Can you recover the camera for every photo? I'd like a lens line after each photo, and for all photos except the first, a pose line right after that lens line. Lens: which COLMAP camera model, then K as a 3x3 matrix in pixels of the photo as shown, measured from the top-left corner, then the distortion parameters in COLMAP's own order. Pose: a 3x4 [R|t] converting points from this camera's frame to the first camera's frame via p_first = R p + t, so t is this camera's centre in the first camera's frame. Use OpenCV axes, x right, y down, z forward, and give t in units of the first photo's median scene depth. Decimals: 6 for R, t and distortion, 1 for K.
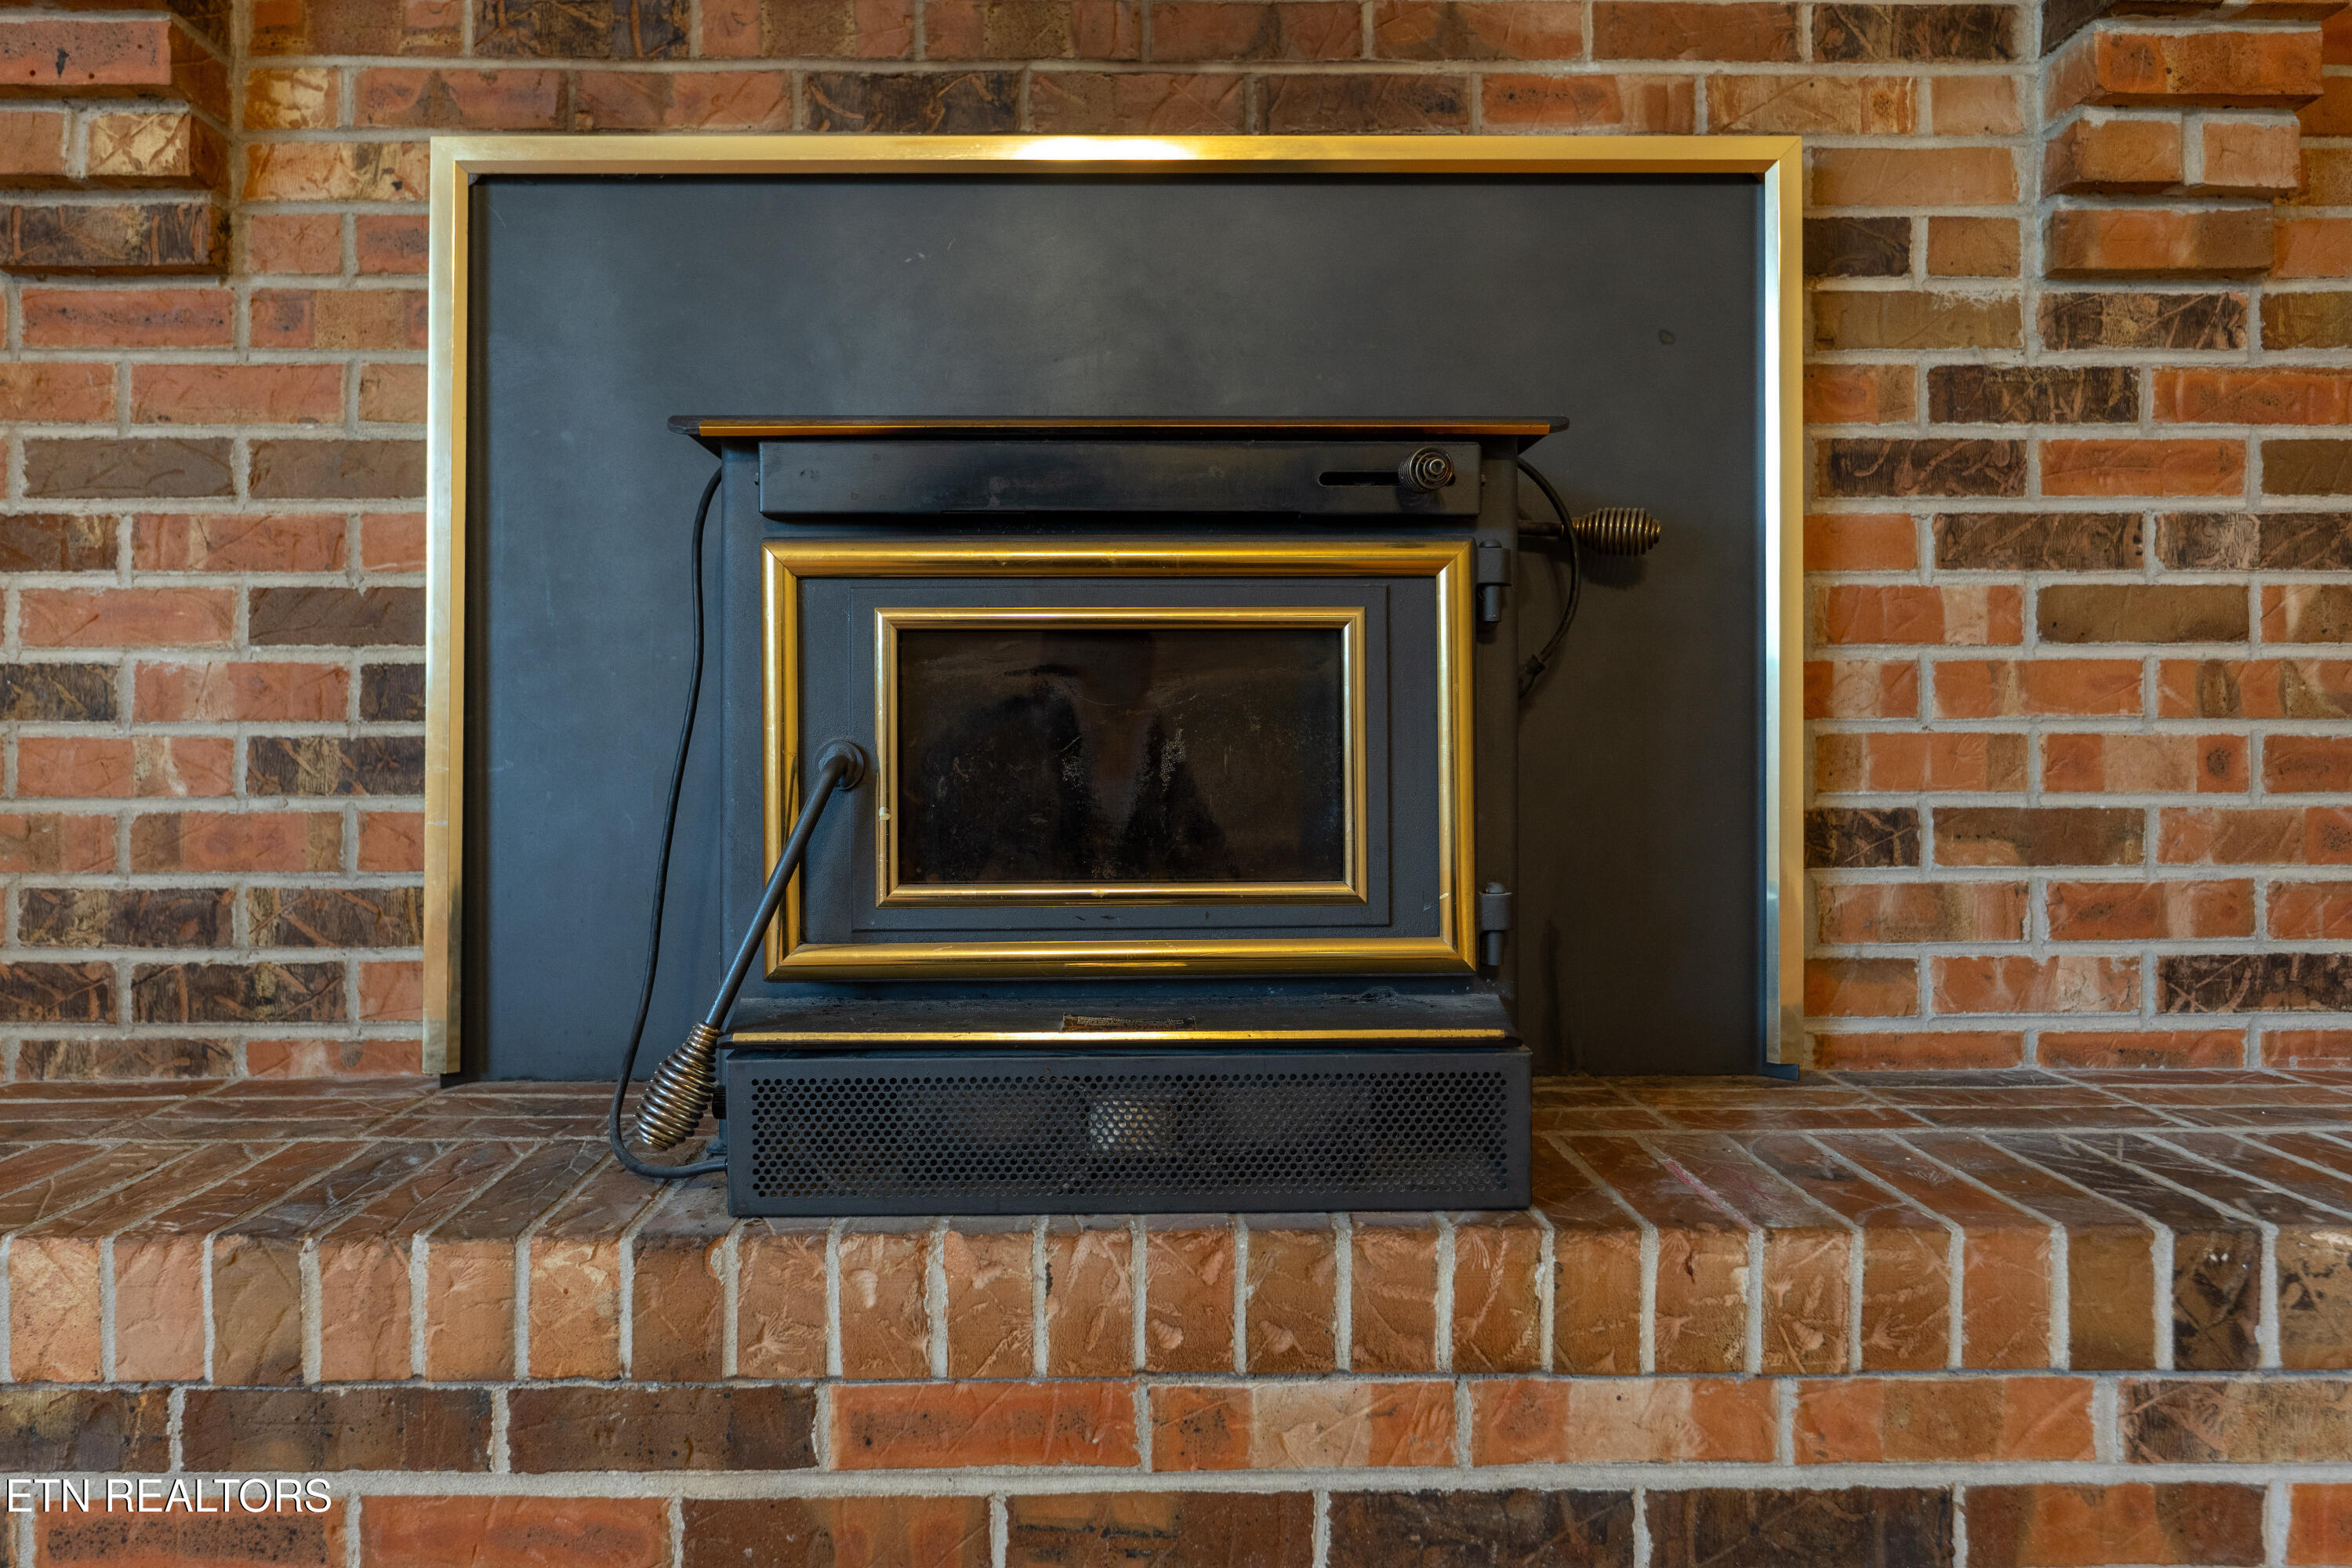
lens RADIAL K [[1281.3, 0, 1166.0], [0, 1281.3, 762.6], [0, 0, 1]] dist [-0.009214, -0.000448]
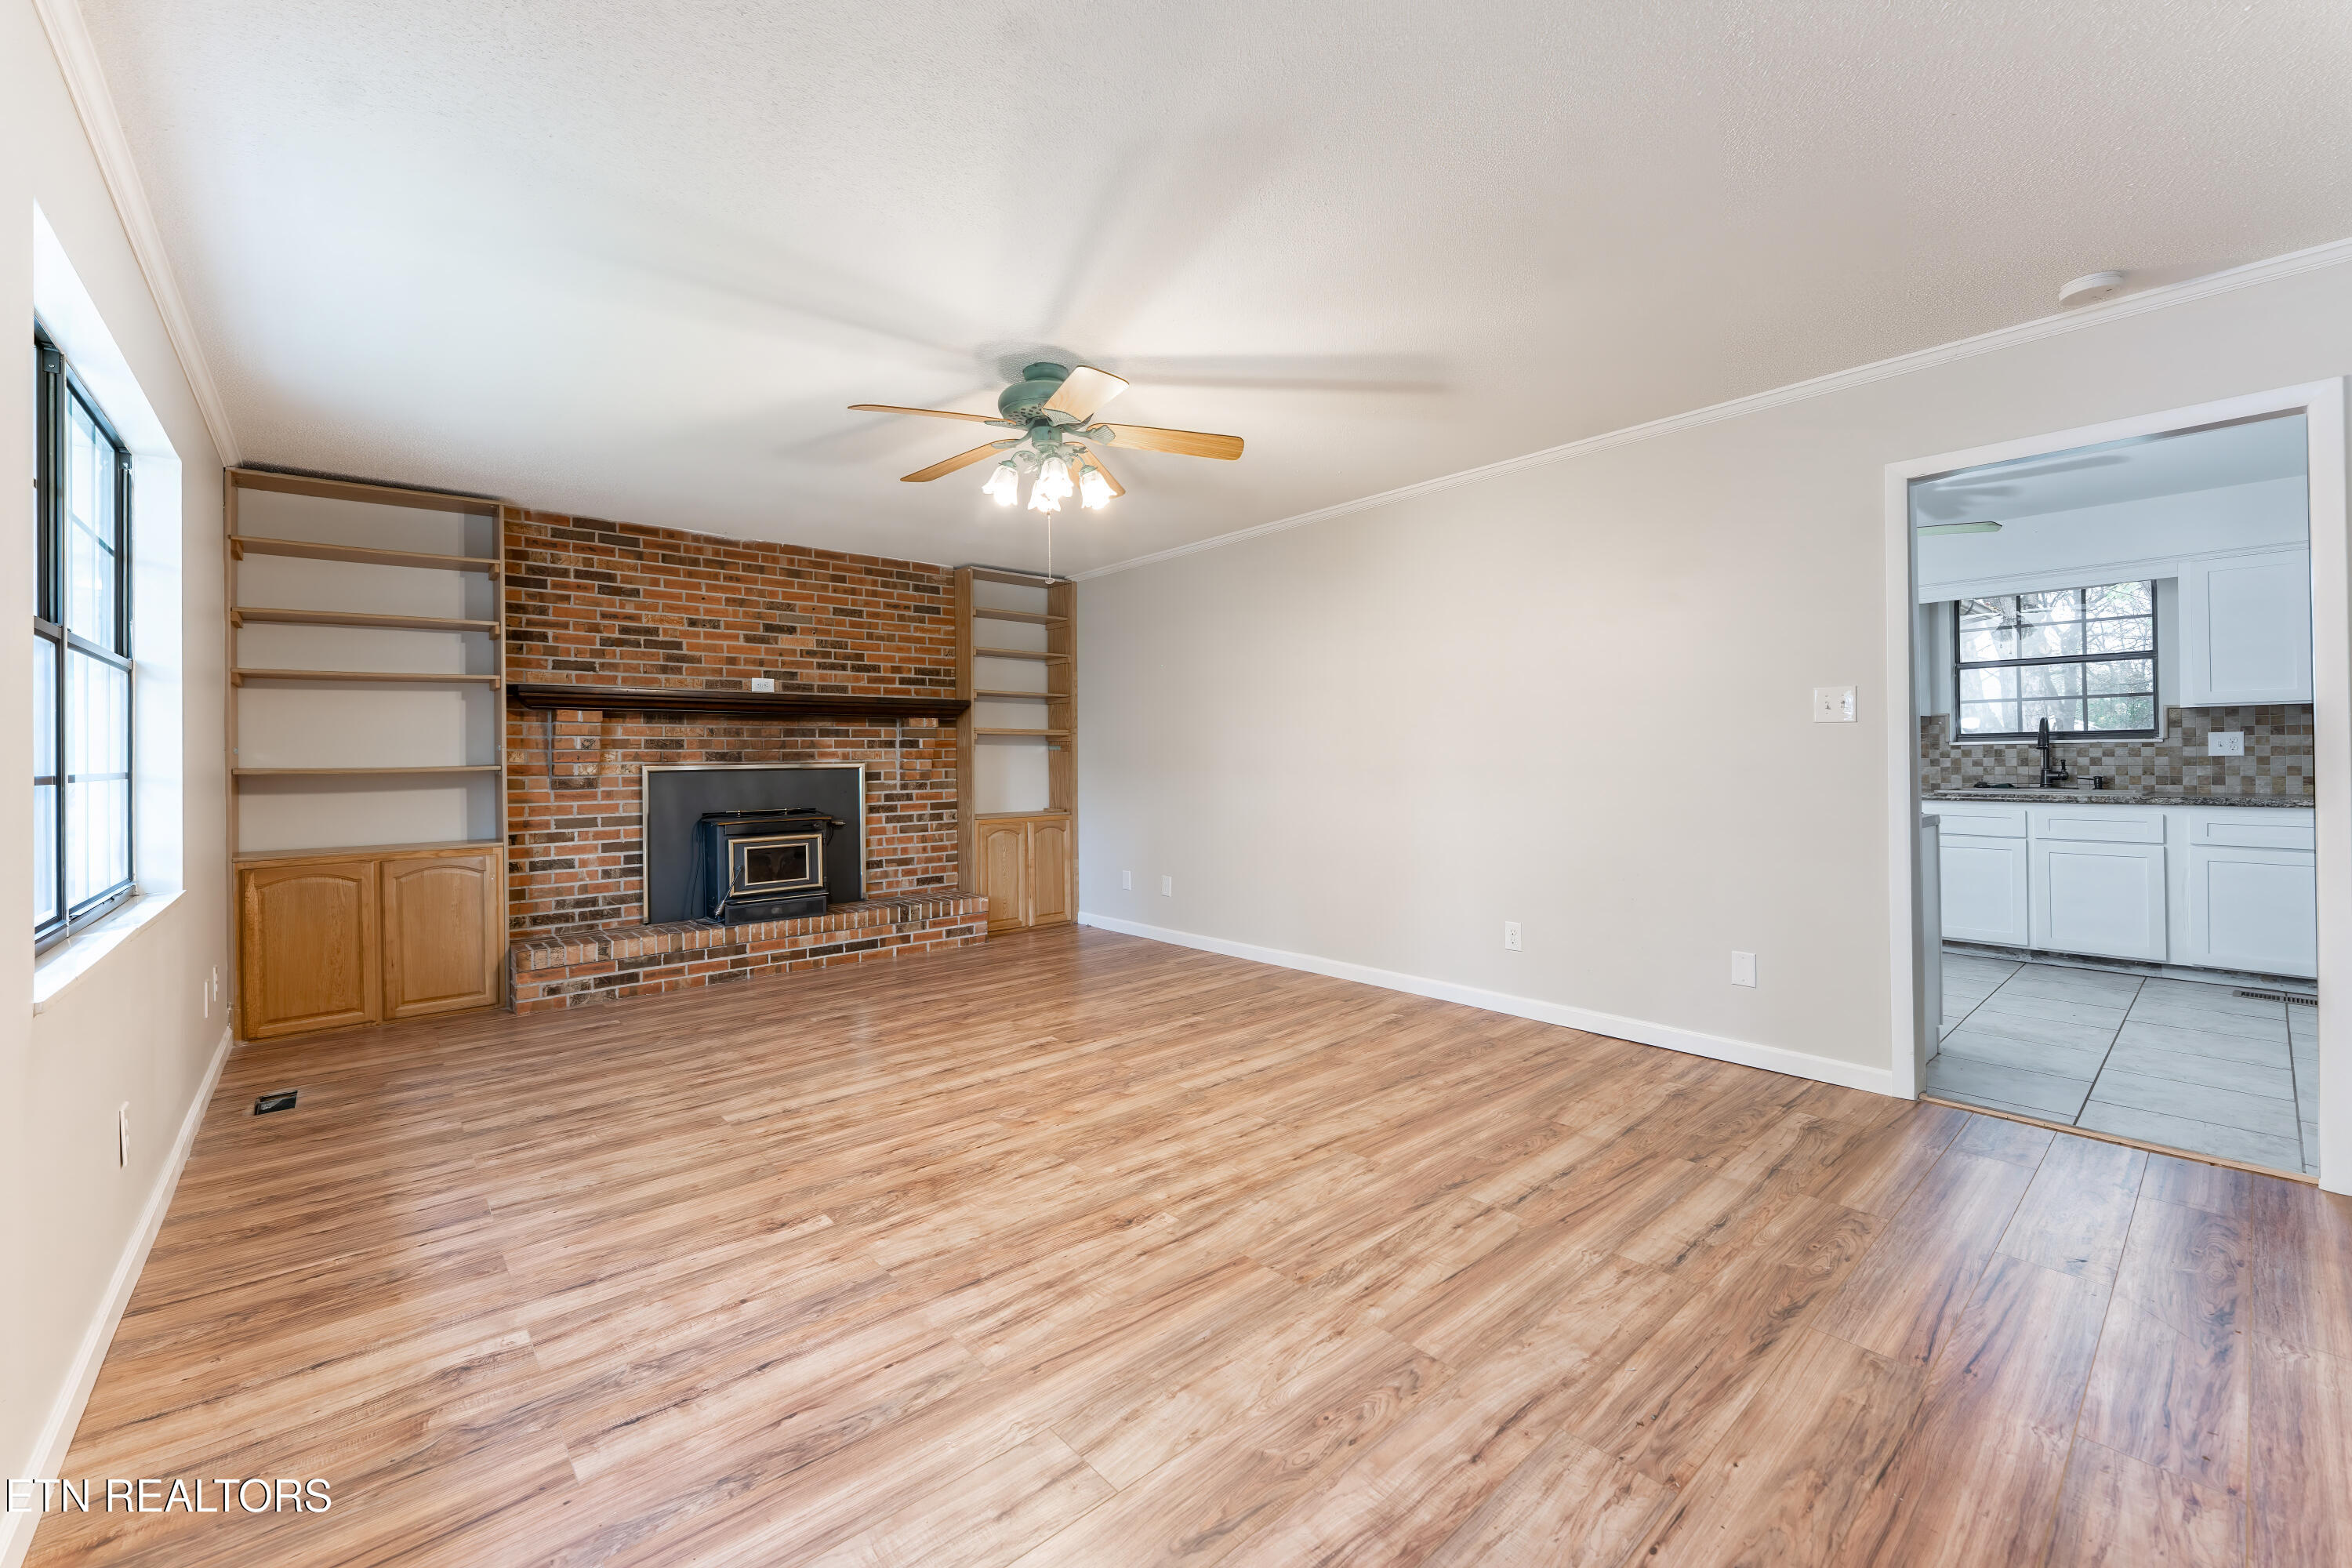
lens RADIAL K [[965.6, 0, 1178.4], [0, 965.6, 749.3], [0, 0, 1]] dist [0.003925, 0.000224]
pose [[0.758973, -0.000969, 0.651121, -1.572355], [0.012625, 0.999833, -0.013228, -0.465246], [-0.651000, 0.018260, 0.758858, -3.962991]]
